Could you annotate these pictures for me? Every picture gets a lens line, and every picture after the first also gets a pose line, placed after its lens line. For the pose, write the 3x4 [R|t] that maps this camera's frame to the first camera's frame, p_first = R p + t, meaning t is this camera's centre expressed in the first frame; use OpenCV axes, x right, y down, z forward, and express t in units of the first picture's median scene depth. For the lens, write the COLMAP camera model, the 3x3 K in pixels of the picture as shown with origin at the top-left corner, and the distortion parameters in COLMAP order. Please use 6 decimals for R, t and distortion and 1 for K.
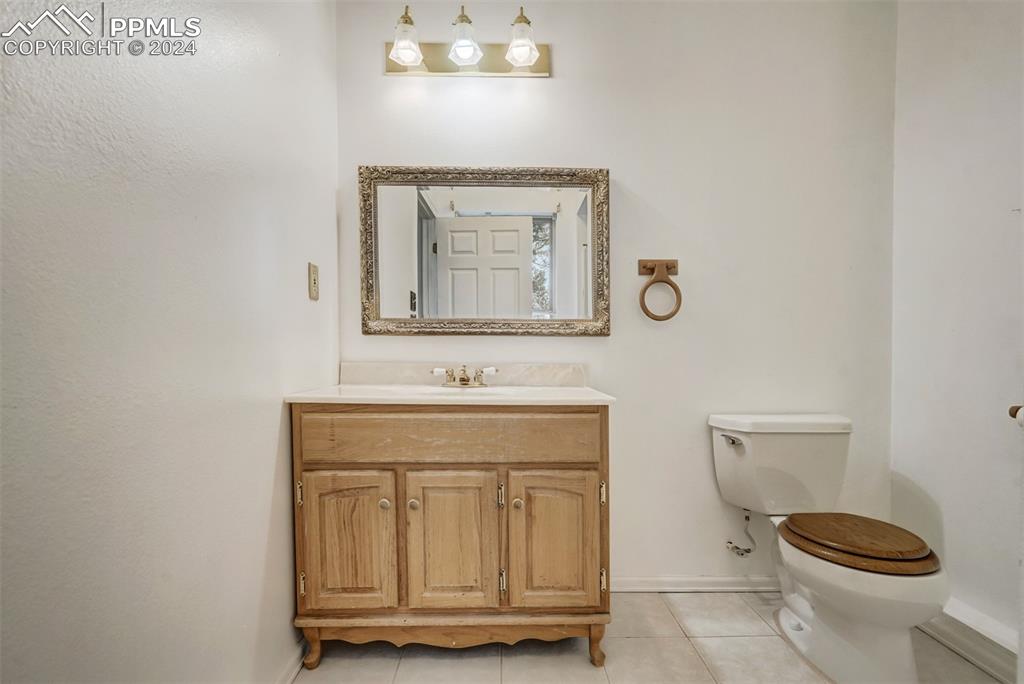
lens RADIAL K [[469.6, 0, 560.0], [0, 469.6, 368.4], [0, 0, 1]] dist [-0.004094, 0.001532]
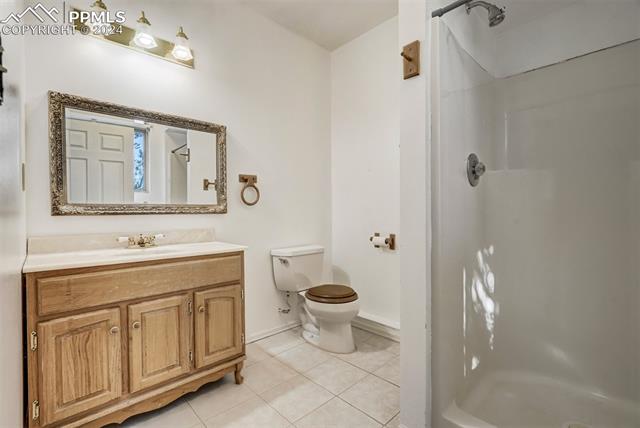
lens RADIAL K [[293.5, 0, 316.9], [0, 293.5, 212.9], [0, 0, 1]] dist [-0.004094, 0.001532]
pose [[0.746649, -0.014844, 0.665053, -0.439819], [0.027324, 0.999592, -0.008366, -0.055772], [-0.664657, 0.024418, 0.746749, -0.132852]]
